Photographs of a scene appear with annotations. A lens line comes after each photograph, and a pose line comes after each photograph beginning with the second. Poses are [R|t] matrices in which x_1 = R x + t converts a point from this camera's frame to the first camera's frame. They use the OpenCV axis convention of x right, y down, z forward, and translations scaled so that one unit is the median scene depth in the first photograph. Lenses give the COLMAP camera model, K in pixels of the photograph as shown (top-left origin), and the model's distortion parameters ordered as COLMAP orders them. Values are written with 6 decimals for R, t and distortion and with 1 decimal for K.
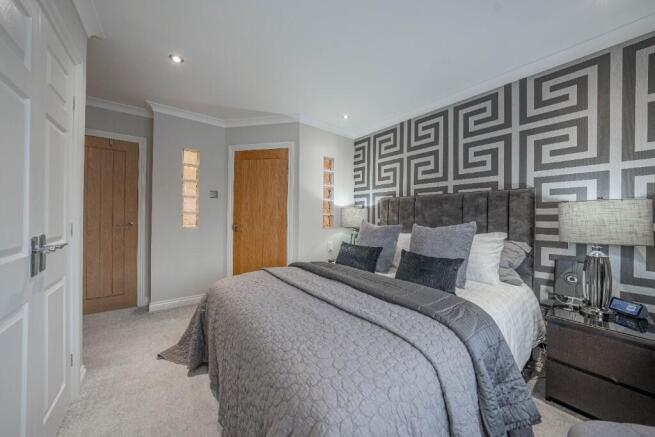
lens RADIAL K [[222.5, 0, 329.0], [0, 222.5, 212.6], [0, 0, 1]] dist [-0.021604, 0.001246]
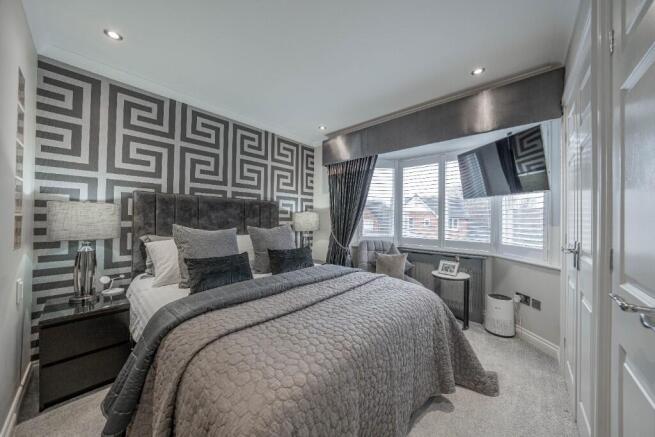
lens RADIAL K [[210.4, 0, 302.8], [0, 210.4, 213.3], [0, 0, 1]] dist [-0.005763, 0.000270]
pose [[-0.057888, 0.019756, 0.998128, -0.522395], [-0.027338, 0.999398, -0.021367, 0.004498], [-0.997949, -0.028524, -0.057313, 0.665282]]
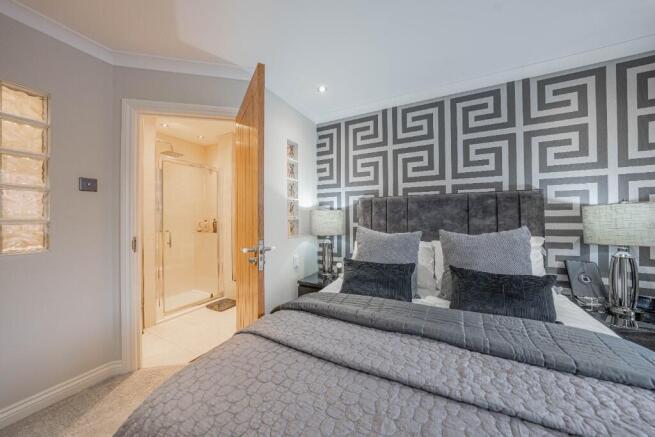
lens RADIAL K [[222.5, 0, 330.0], [0, 222.5, 214.1], [0, 0, 1]] dist [-0.021604, 0.001246]
pose [[0.912329, -0.007377, 0.409391, -0.254494], [0.007626, 0.999970, 0.001024, -0.007492], [-0.409386, 0.002188, 0.912359, 0.363957]]
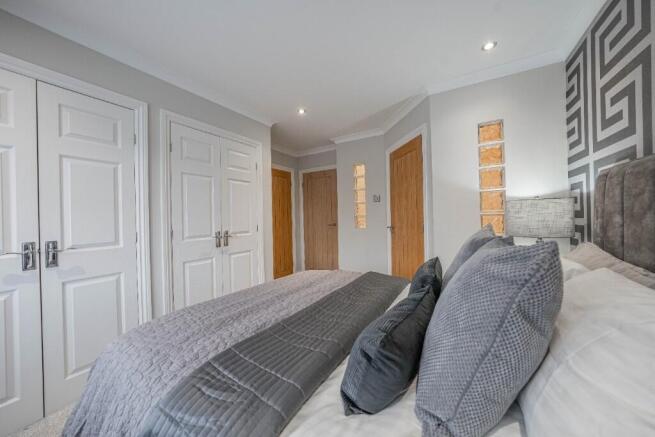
lens RADIAL K [[222.5, 0, 328.3], [0, 222.5, 217.6], [0, 0, 1]] dist [-0.021604, 0.001246]
pose [[0.365234, -0.017227, -0.930756, 0.530578], [0.041299, 0.999144, -0.002287, 0.004962], [0.929999, -0.037604, 0.365633, 0.460551]]
